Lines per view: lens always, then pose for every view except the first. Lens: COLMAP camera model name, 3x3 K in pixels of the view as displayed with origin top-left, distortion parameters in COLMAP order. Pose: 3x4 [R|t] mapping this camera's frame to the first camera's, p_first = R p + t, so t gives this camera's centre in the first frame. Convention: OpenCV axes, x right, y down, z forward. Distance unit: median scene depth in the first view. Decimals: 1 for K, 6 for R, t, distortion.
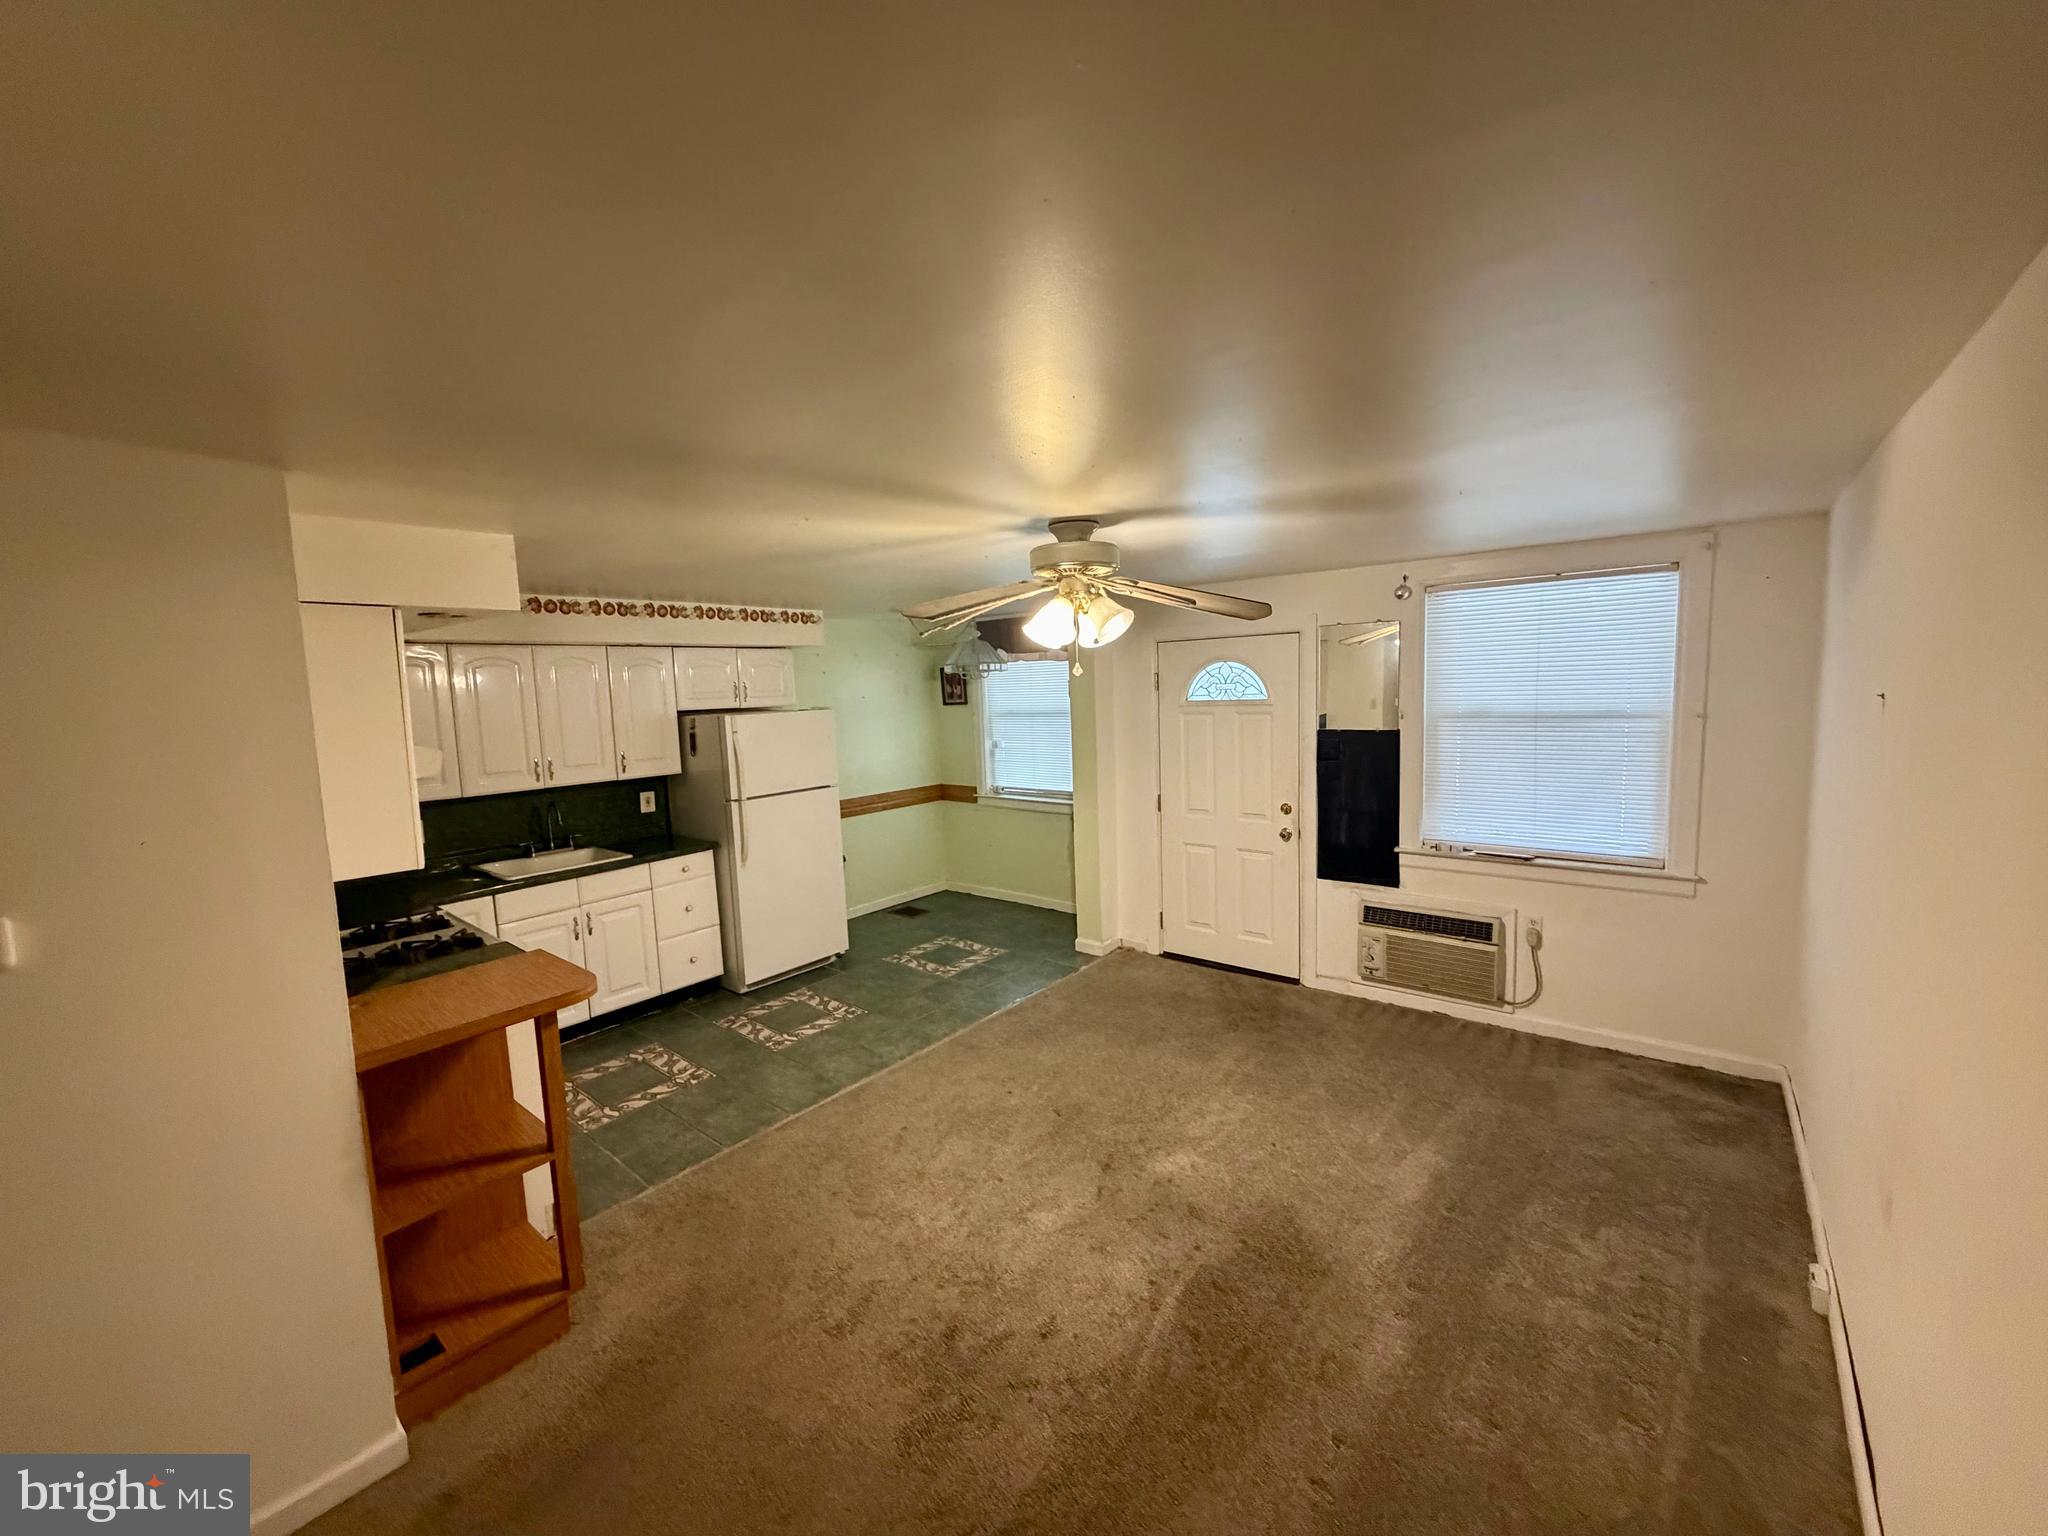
lens RADIAL K [[818.2, 0, 1016.3], [0, 818.2, 761.8], [0, 0, 1]] dist [0.001378, 0.000140]
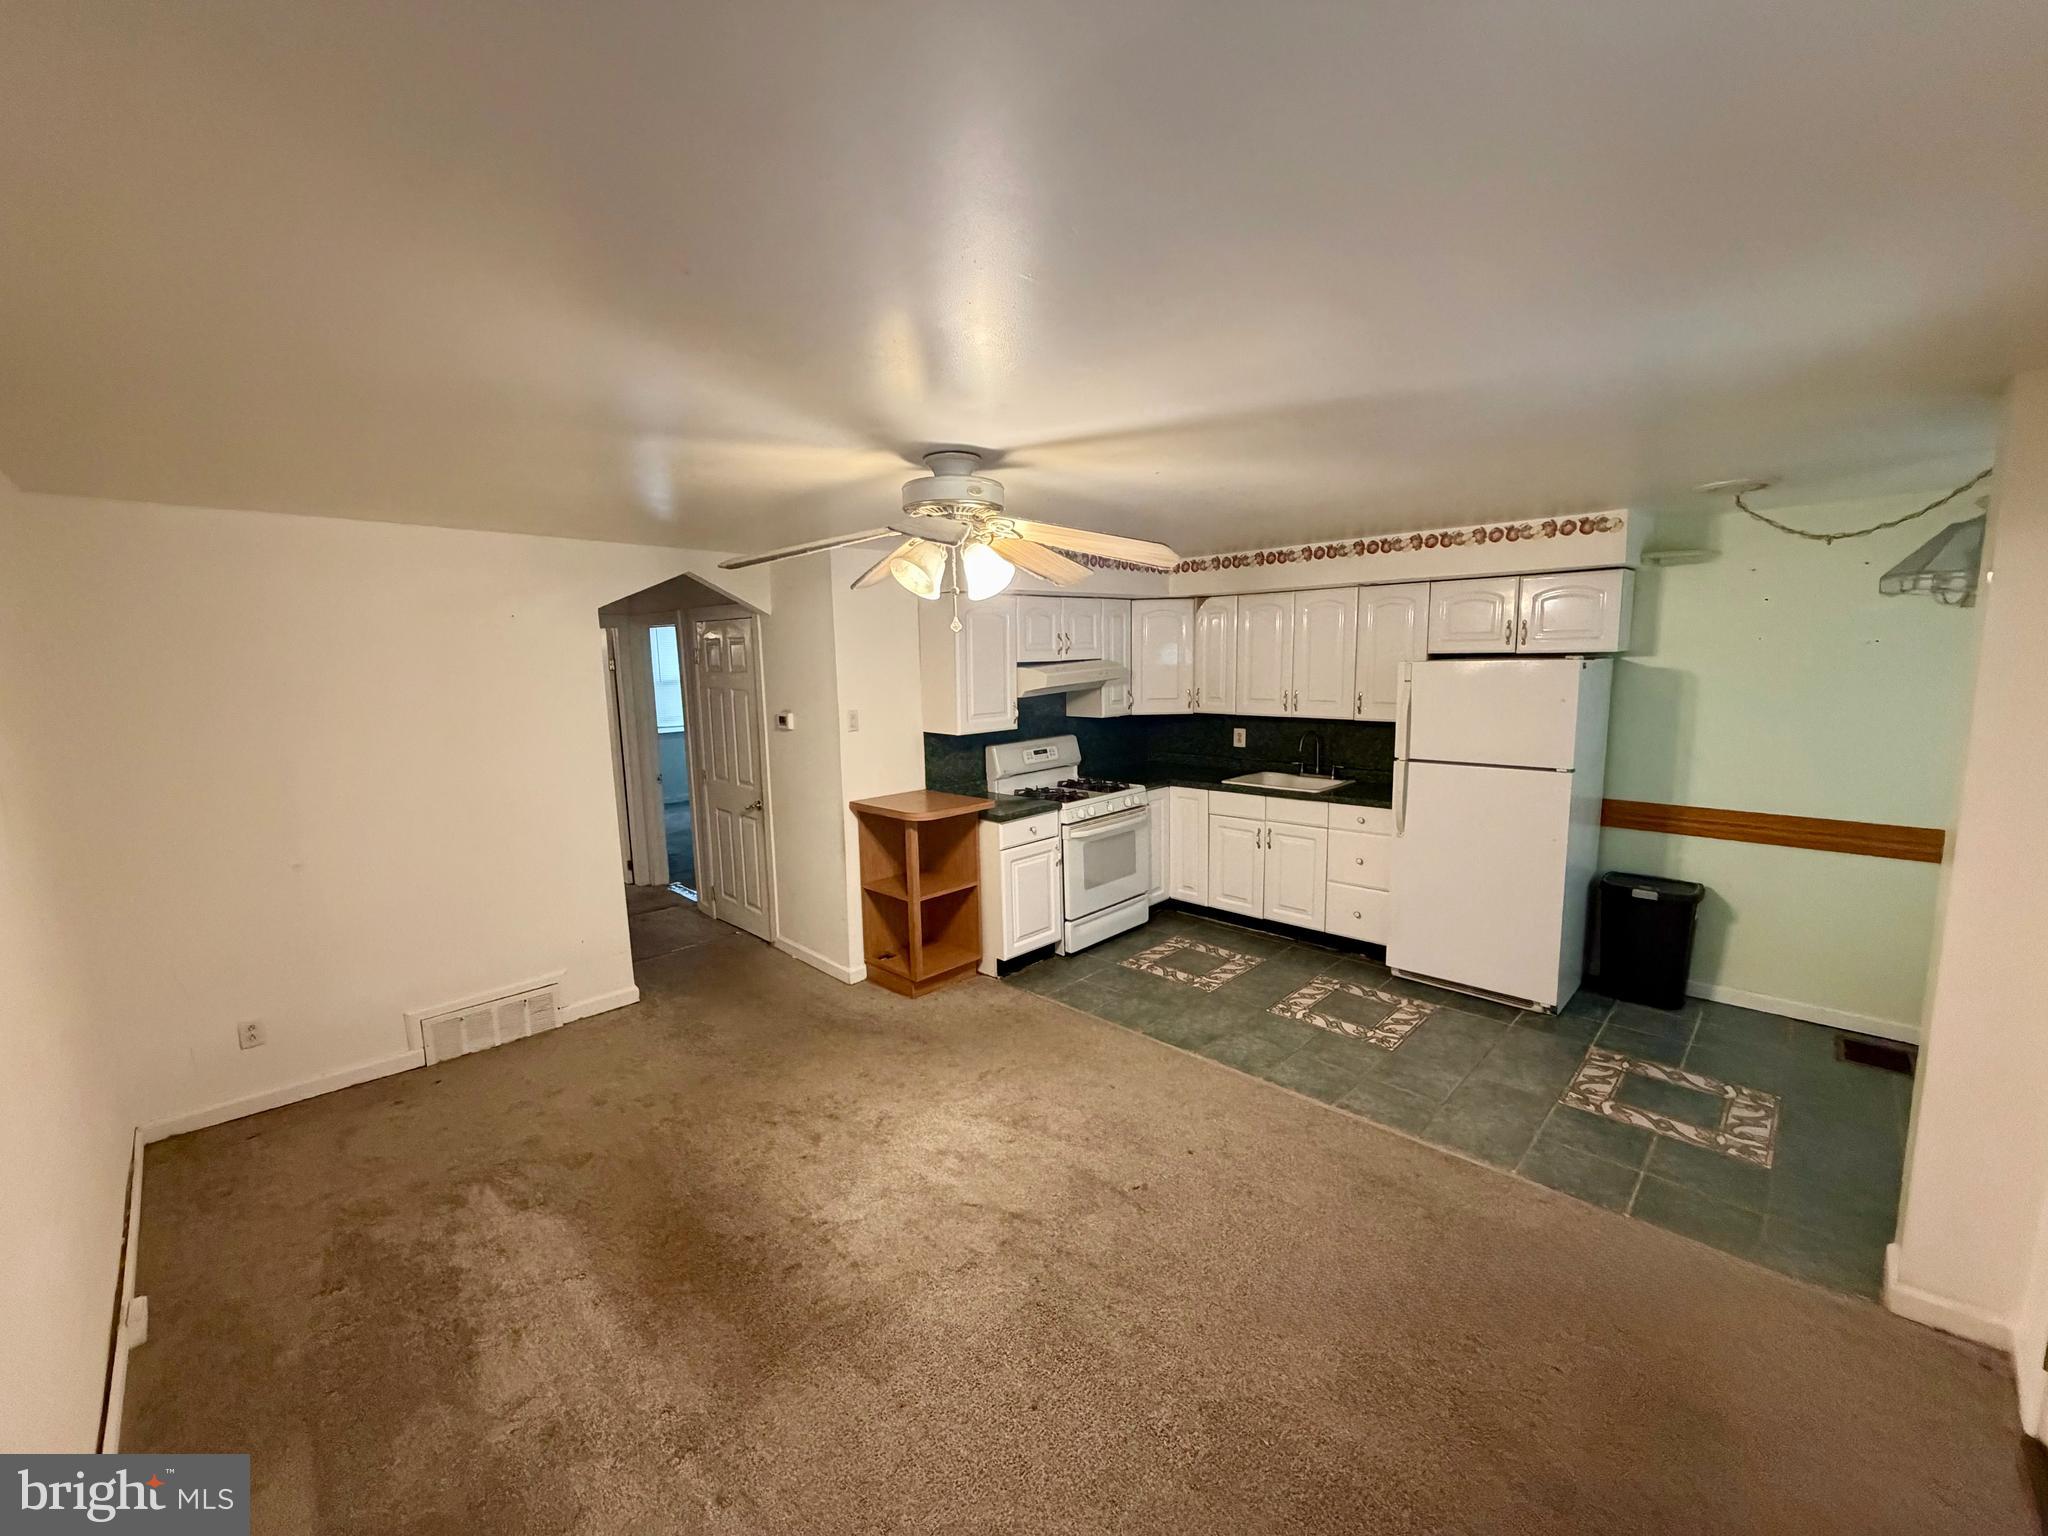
lens RADIAL K [[818.2, 0, 1016.4], [0, 818.2, 774.6], [0, 0, 1]] dist [0.001378, 0.000140]
pose [[-0.088814, 0.189624, -0.977832, 0.599262], [-0.066255, 0.978412, 0.195754, -0.088874], [0.993842, 0.082172, -0.074334, 0.711267]]
